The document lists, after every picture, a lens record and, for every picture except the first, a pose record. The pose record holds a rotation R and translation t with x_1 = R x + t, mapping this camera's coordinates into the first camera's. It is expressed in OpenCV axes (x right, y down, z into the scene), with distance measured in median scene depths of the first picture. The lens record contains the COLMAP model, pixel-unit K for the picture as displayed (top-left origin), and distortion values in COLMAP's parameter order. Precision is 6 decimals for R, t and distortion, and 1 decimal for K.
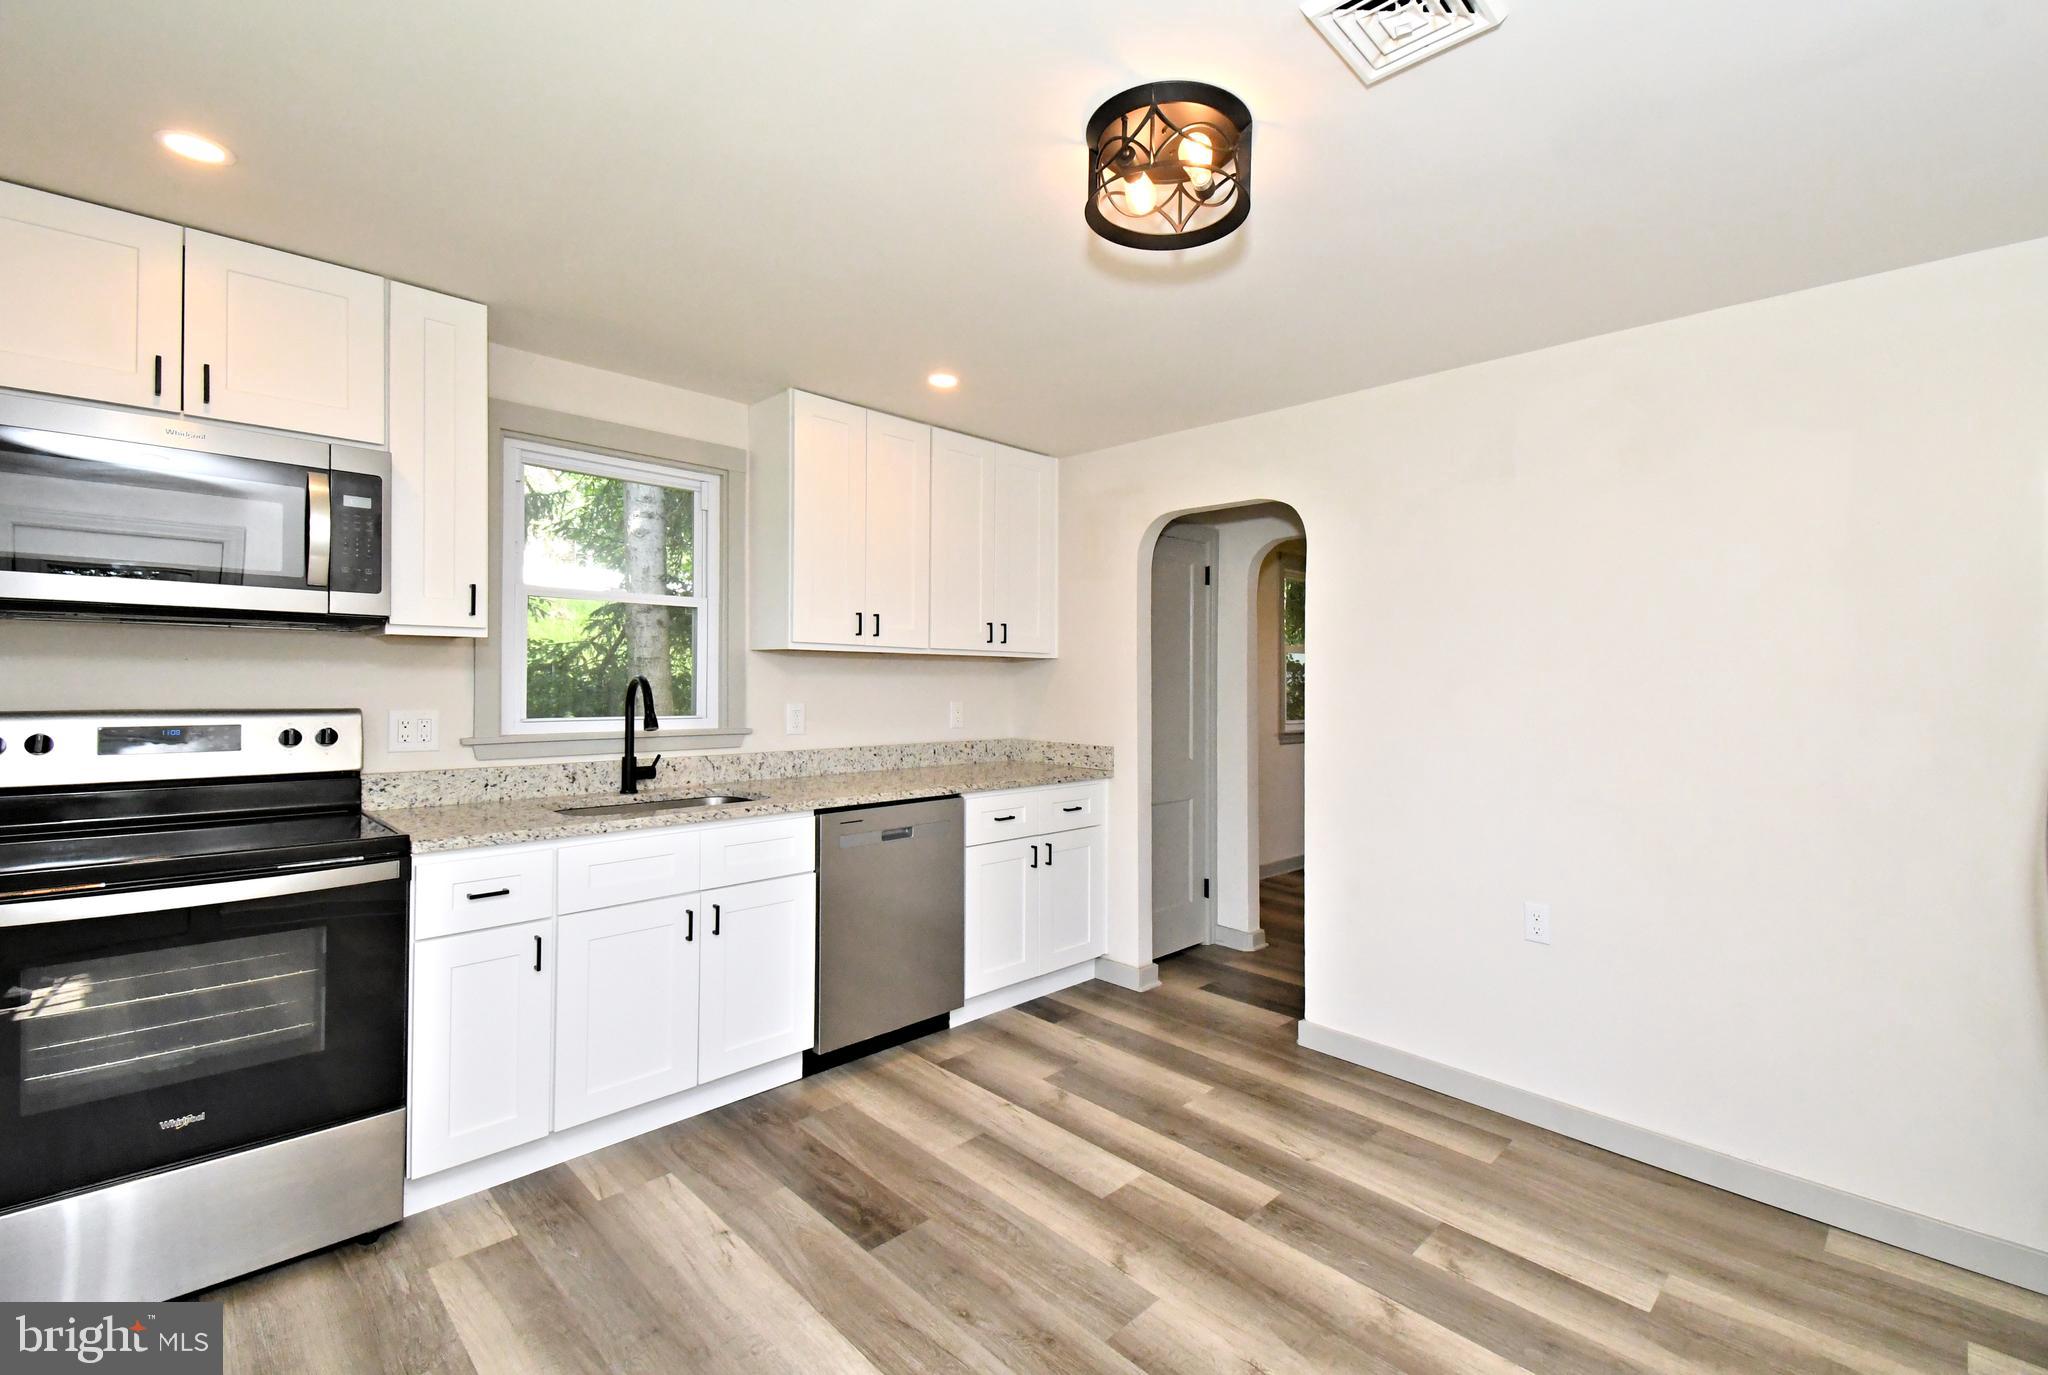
lens RADIAL K [[892.4, 0, 1024.0], [0, 892.4, 687.5], [0, 0, 1]] dist [-0.001328, -0.000522]
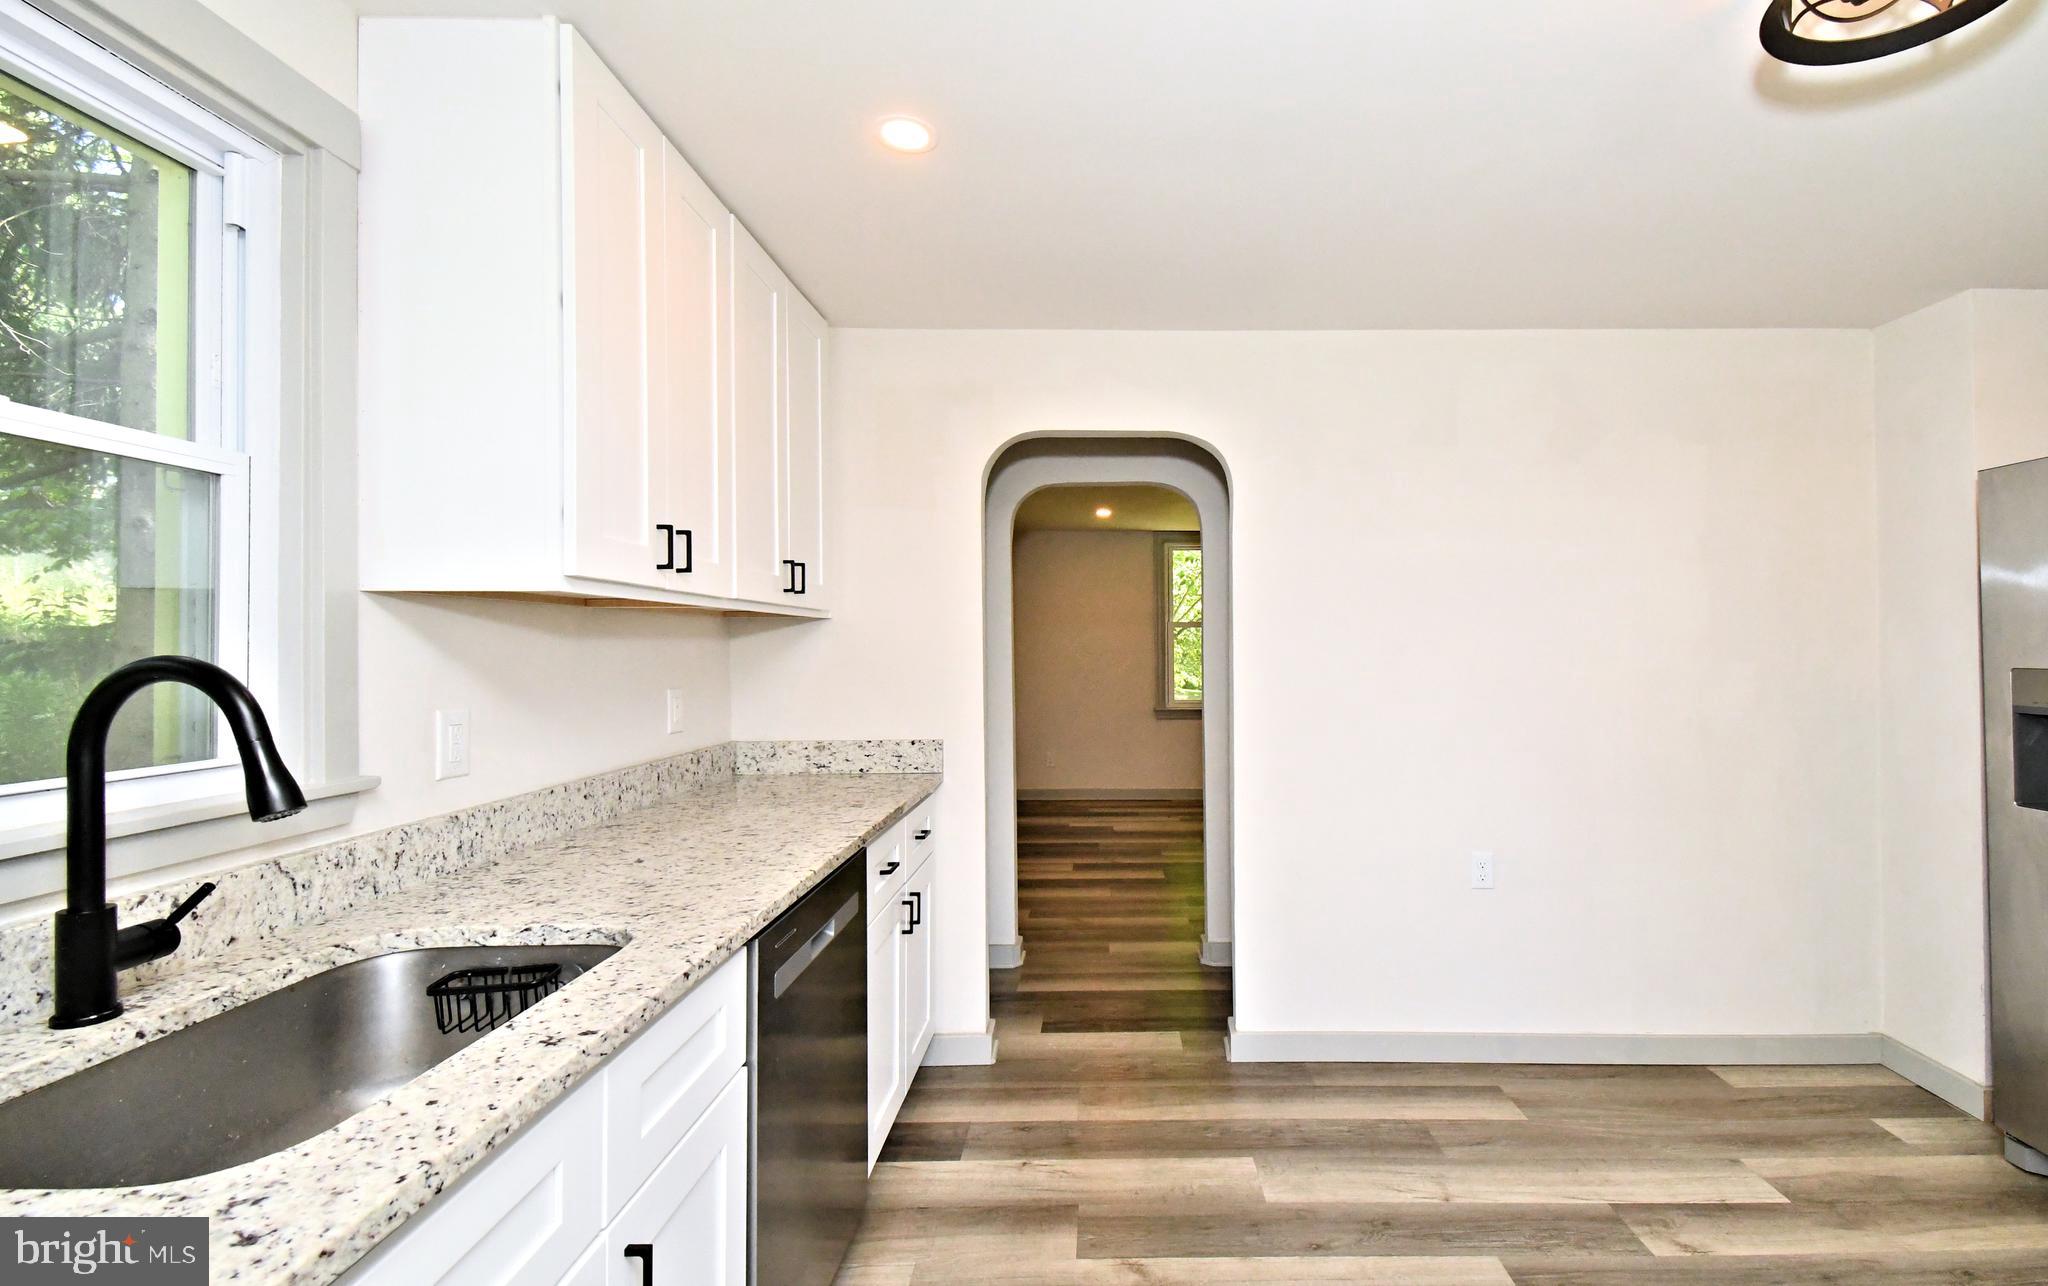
lens RADIAL K [[873.9, 0, 1121.1], [0, 873.9, 641.3], [0, 0, 1]] dist [0.051350, -0.033566]
pose [[0.681998, -0.007882, 0.731312, -0.417837], [0.018753, 0.999802, -0.006713, -0.009225], [-0.731114, 0.018293, 0.682010, 0.506043]]
